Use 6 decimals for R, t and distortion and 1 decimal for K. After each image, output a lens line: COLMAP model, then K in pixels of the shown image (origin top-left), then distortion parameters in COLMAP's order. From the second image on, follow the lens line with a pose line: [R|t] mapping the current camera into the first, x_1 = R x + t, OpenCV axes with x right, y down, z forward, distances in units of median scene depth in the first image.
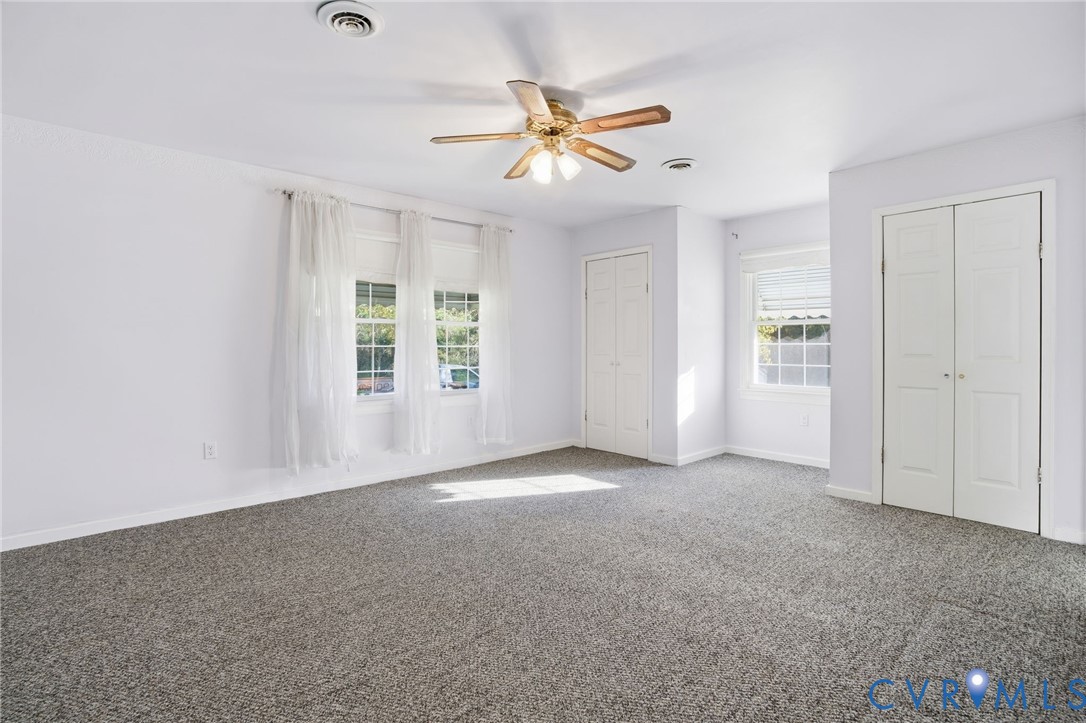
lens RADIAL K [[543.3, 0, 535.4], [0, 543.3, 350.7], [0, 0, 1]] dist [-0.073959, 0.035916]
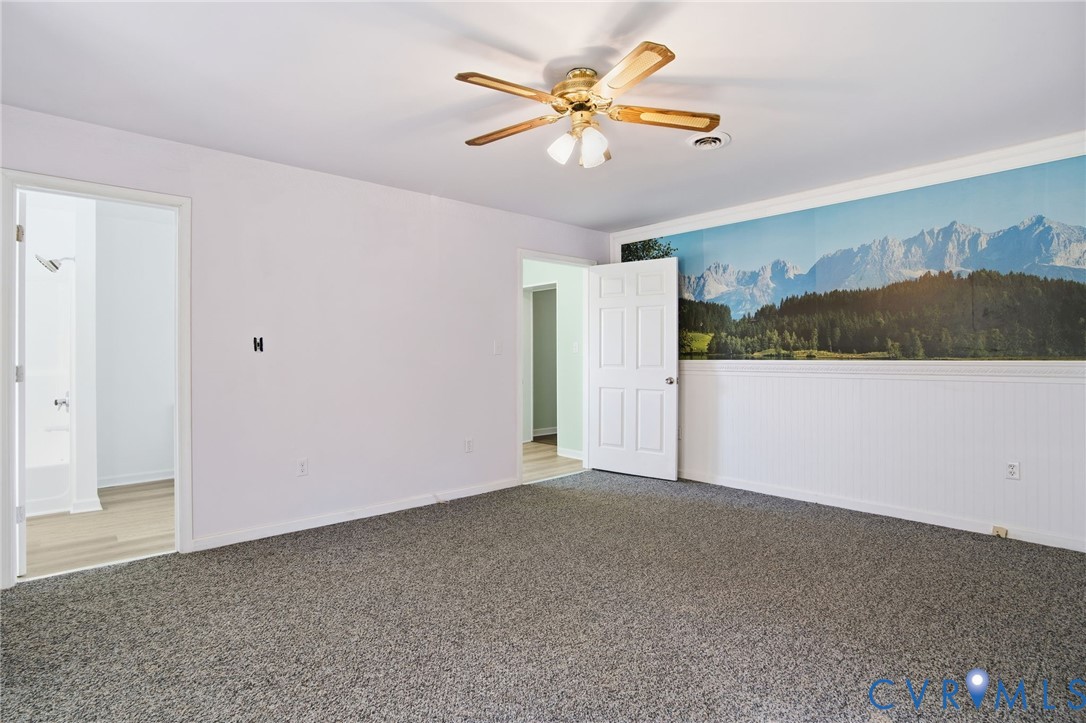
lens RADIAL K [[543.3, 0, 535.4], [0, 543.3, 350.7], [0, 0, 1]] dist [-0.073959, 0.035916]
pose [[-0.999947, 0.007647, 0.006927, 0.100808], [0.007671, 0.999965, 0.003421, -0.026600], [-0.006901, 0.003474, -0.999970, 1.854593]]
